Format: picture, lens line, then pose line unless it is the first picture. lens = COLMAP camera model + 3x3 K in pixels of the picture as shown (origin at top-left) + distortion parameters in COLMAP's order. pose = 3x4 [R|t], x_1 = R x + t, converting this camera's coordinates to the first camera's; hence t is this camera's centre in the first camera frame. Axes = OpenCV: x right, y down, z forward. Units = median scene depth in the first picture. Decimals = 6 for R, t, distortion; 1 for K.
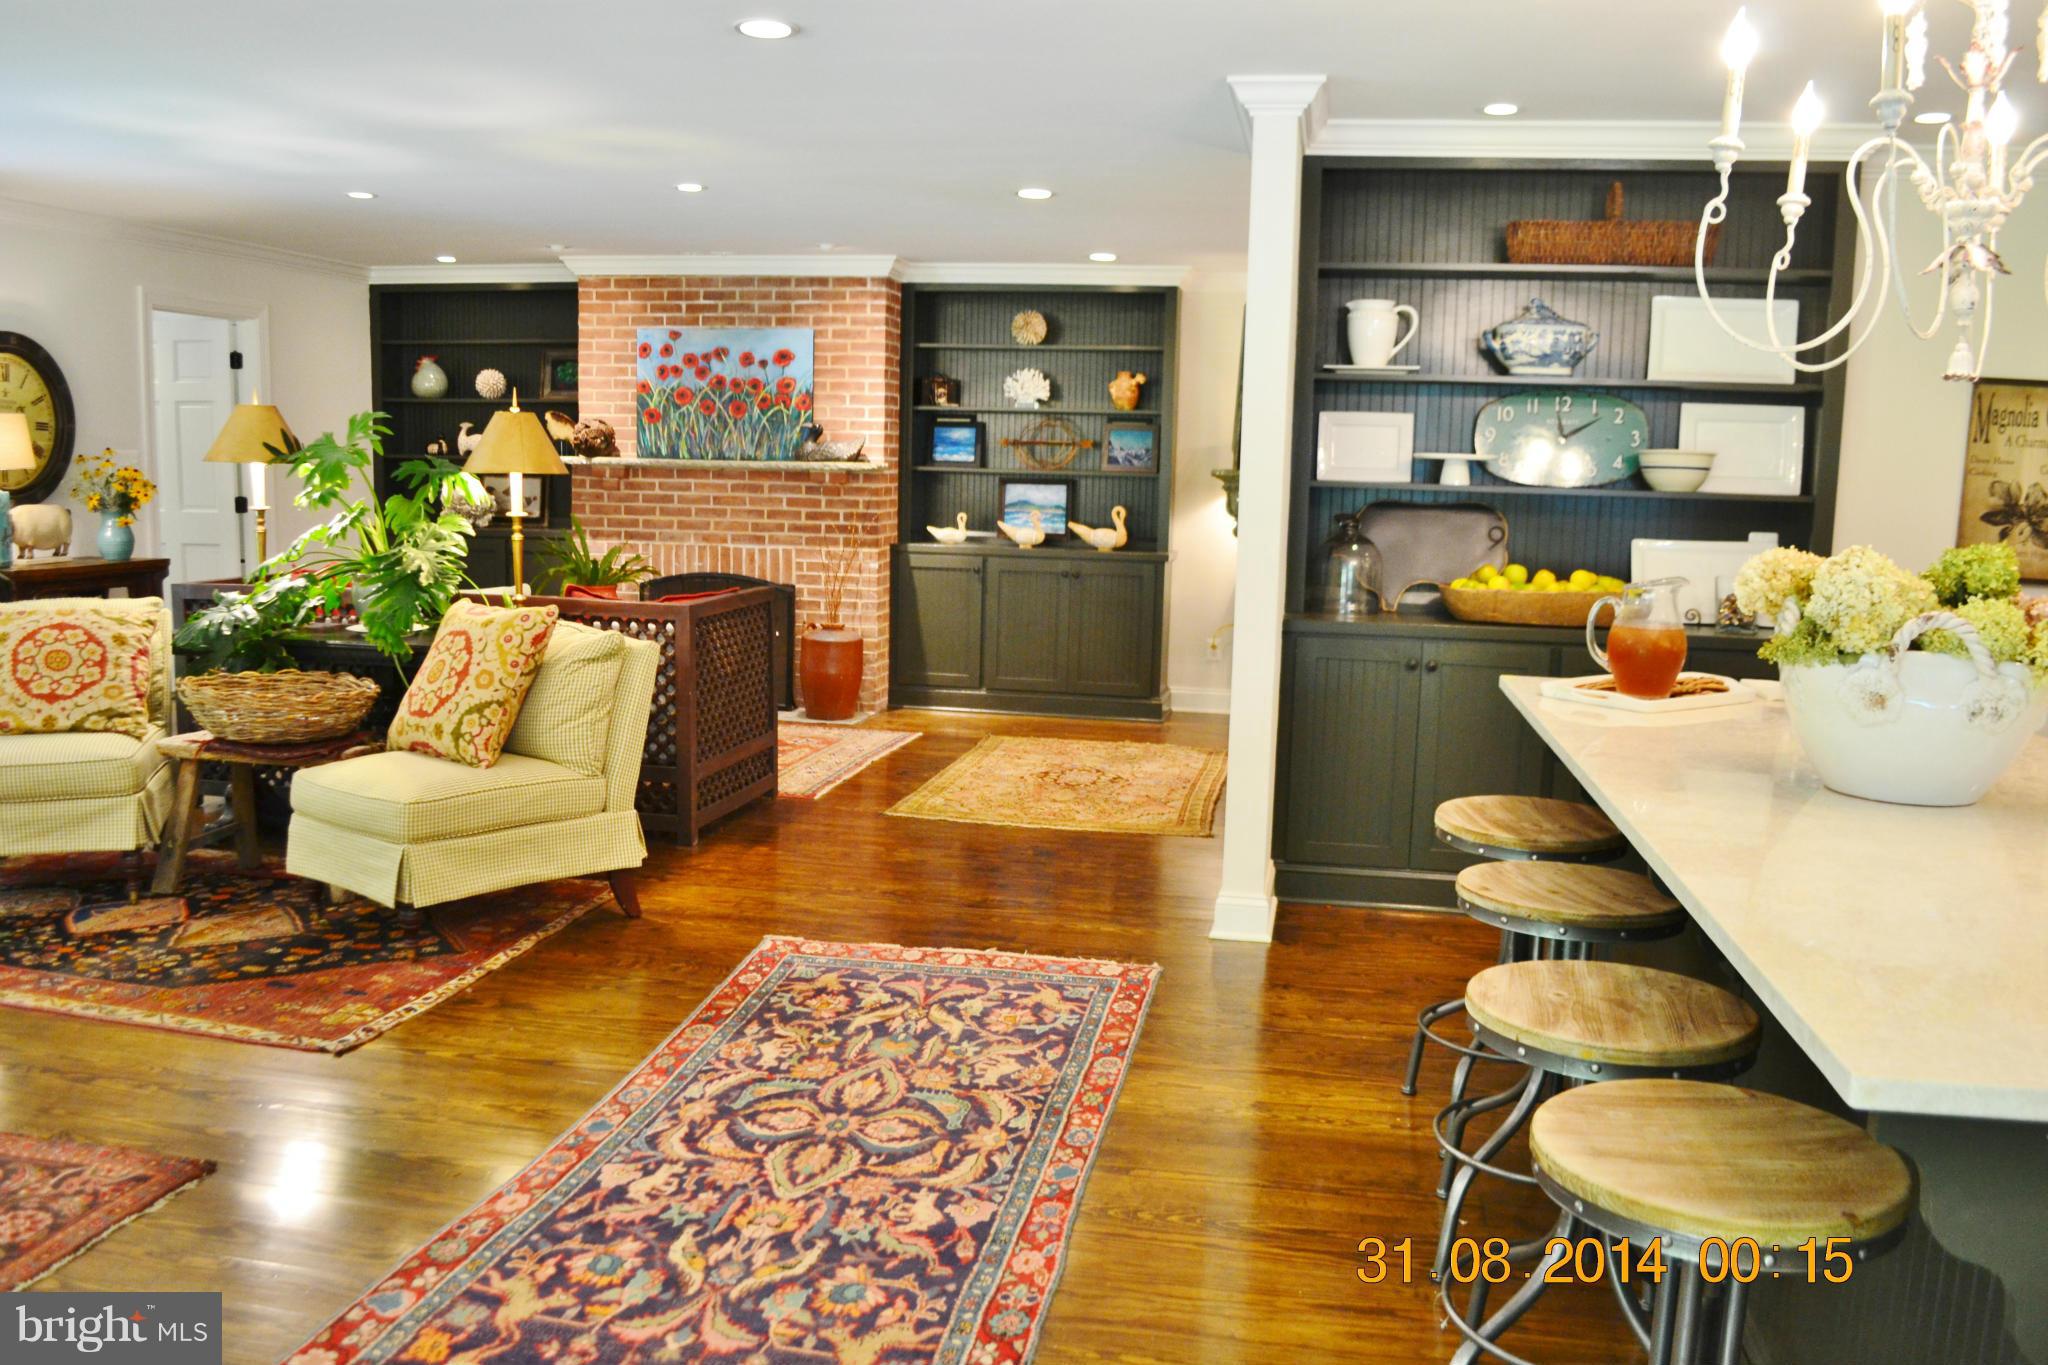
lens RADIAL K [[1645.9, 0, 1033.5], [0, 1645.9, 689.2], [0, 0, 1]] dist [-0.077921, 0.007210]
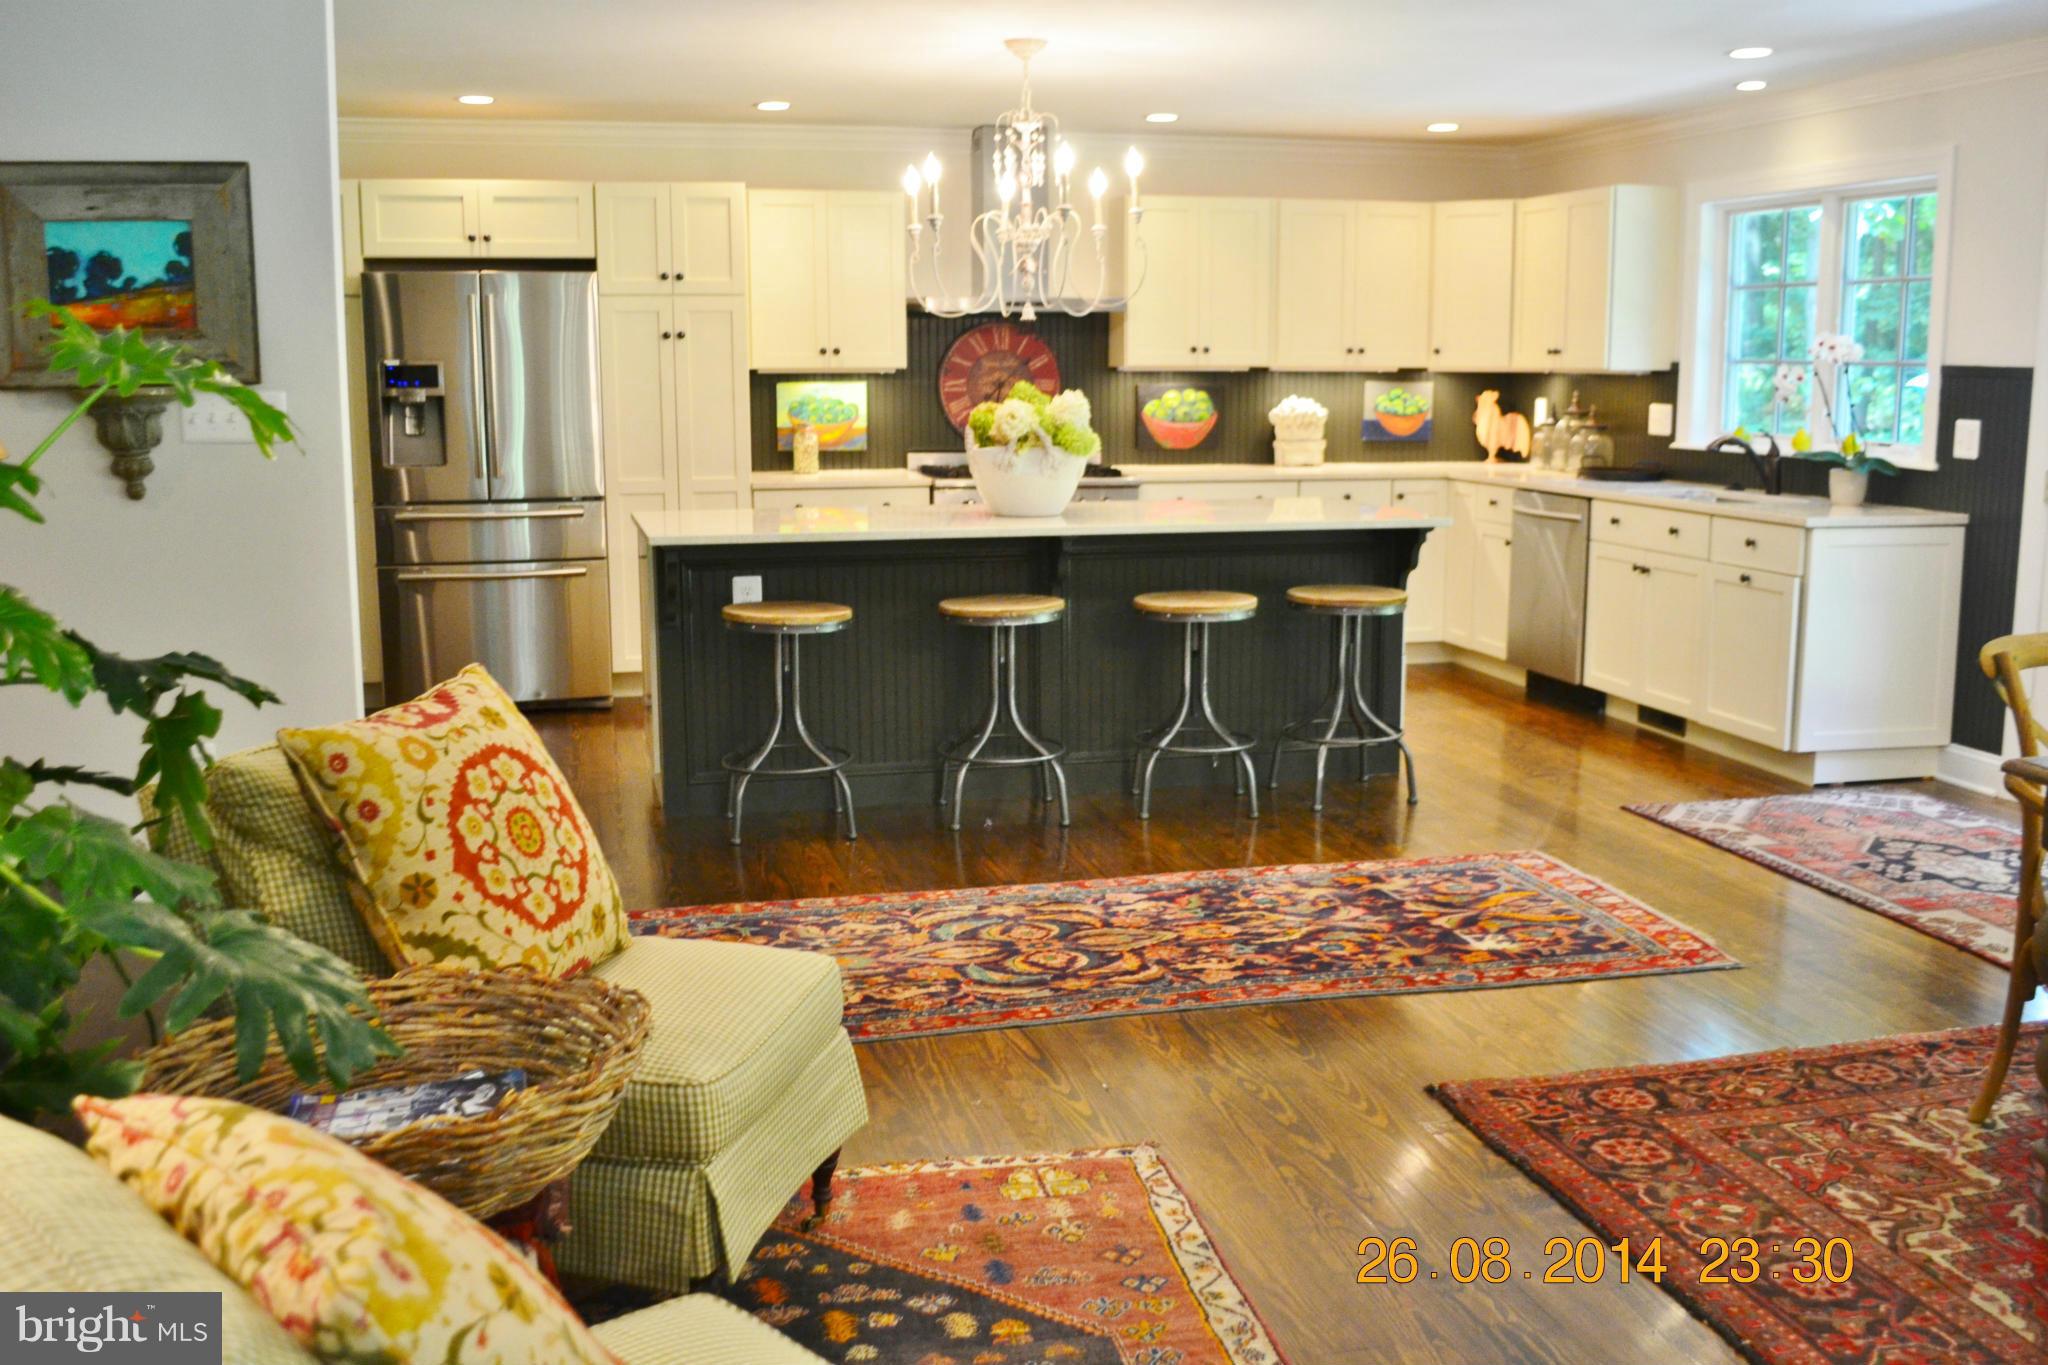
lens RADIAL K [[1917.8, 0, 1019.0], [0, 1917.8, 684.3], [0, 0, 1]] dist [-0.053303, 0.000000]
pose [[-0.405647, -0.179014, 0.896328, -1.031040], [0.119167, 0.961906, 0.246042, -0.200557], [-0.906228, 0.206619, -0.368861, 1.160093]]
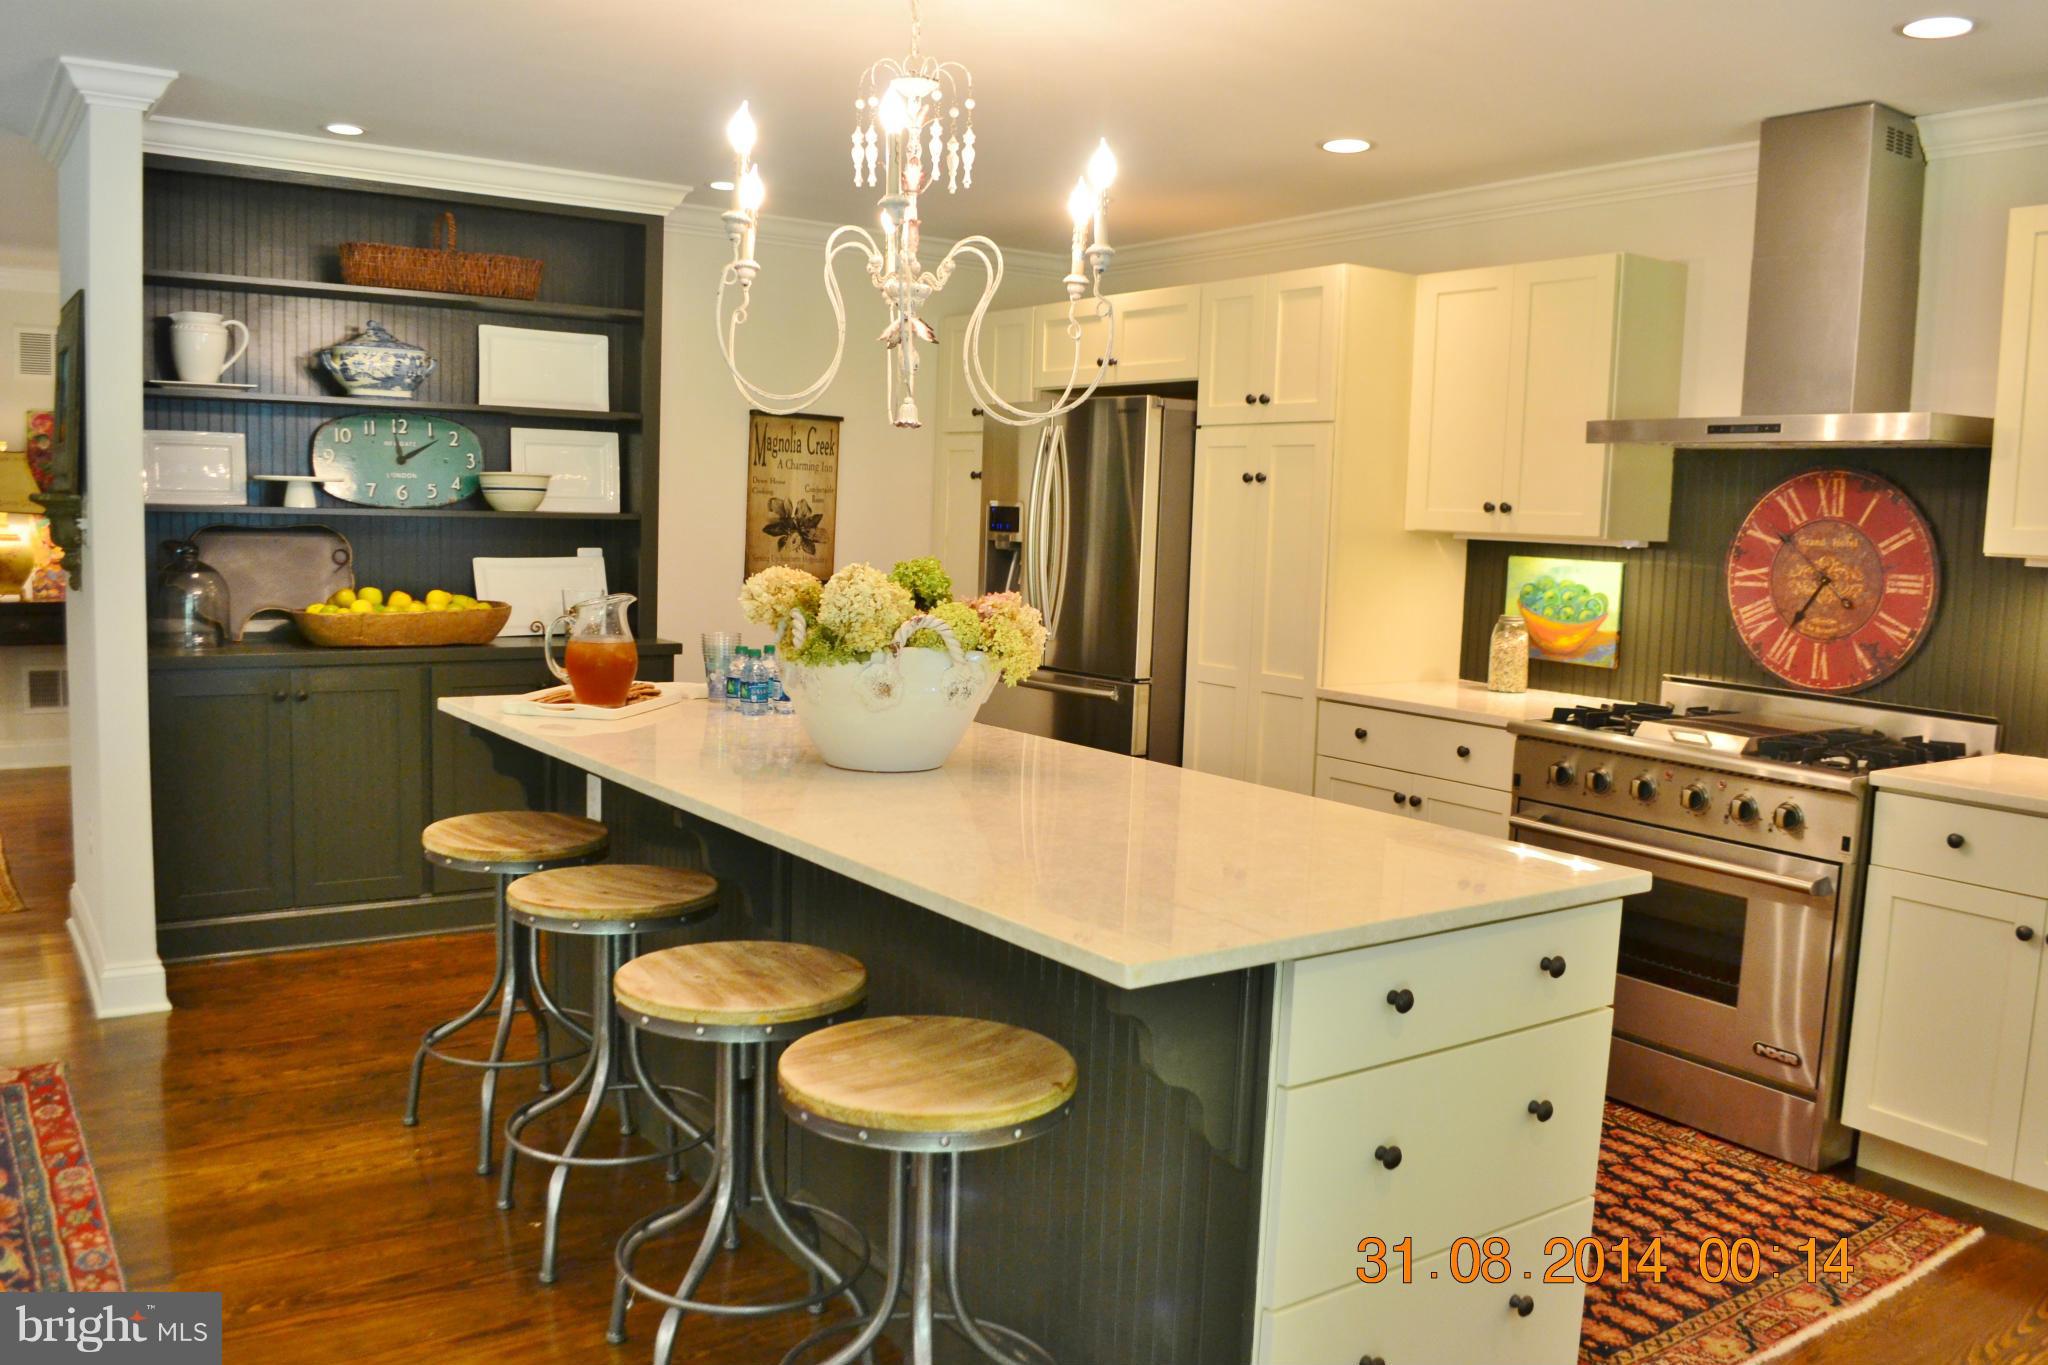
lens RADIAL K [[1645.9, 0, 1031.1], [0, 1645.9, 687.0], [0, 0, 1]] dist [-0.077921, 0.007210]
pose [[0.703310, -0.078308, 0.706557, -0.150736], [0.083634, 0.996127, 0.027151, -0.010562], [-0.705946, 0.039997, 0.707135, 0.022568]]
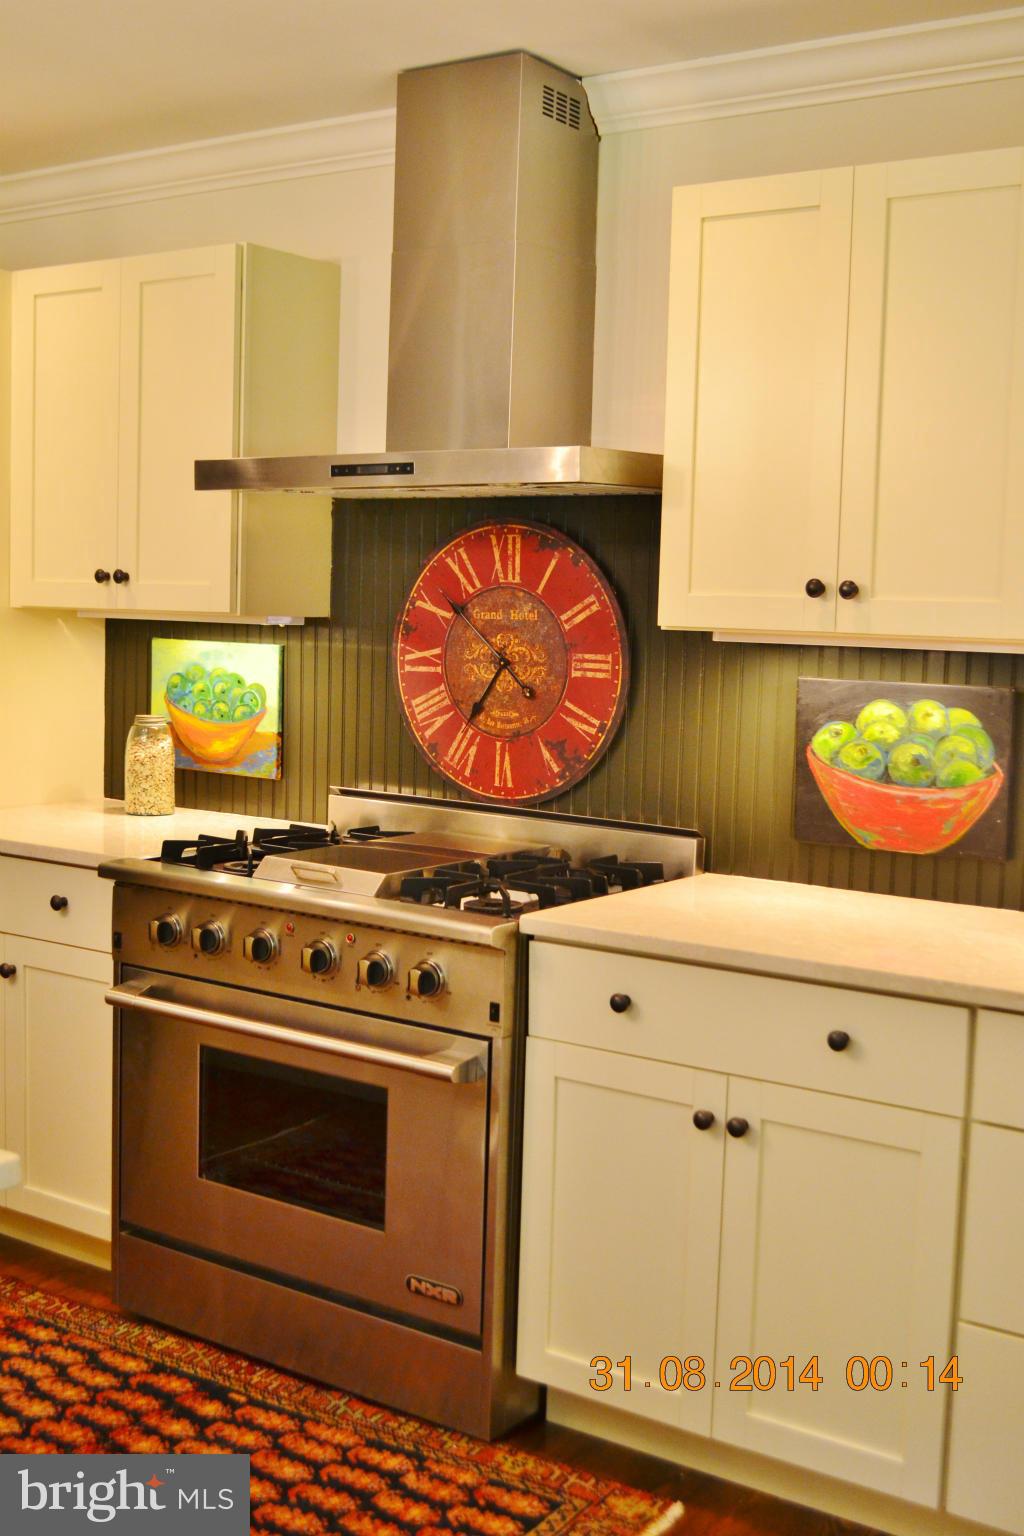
lens RADIAL K [[1822.0, 0, 514.4], [0, 1822.0, 759.0], [0, 0, 1]] dist [-0.039639, 0.000000]
pose [[0.415945, -0.094498, 0.904467, 0.082375], [0.110825, 0.992440, 0.052723, -0.007876], [-0.902612, 0.078307, 0.423273, 0.000992]]
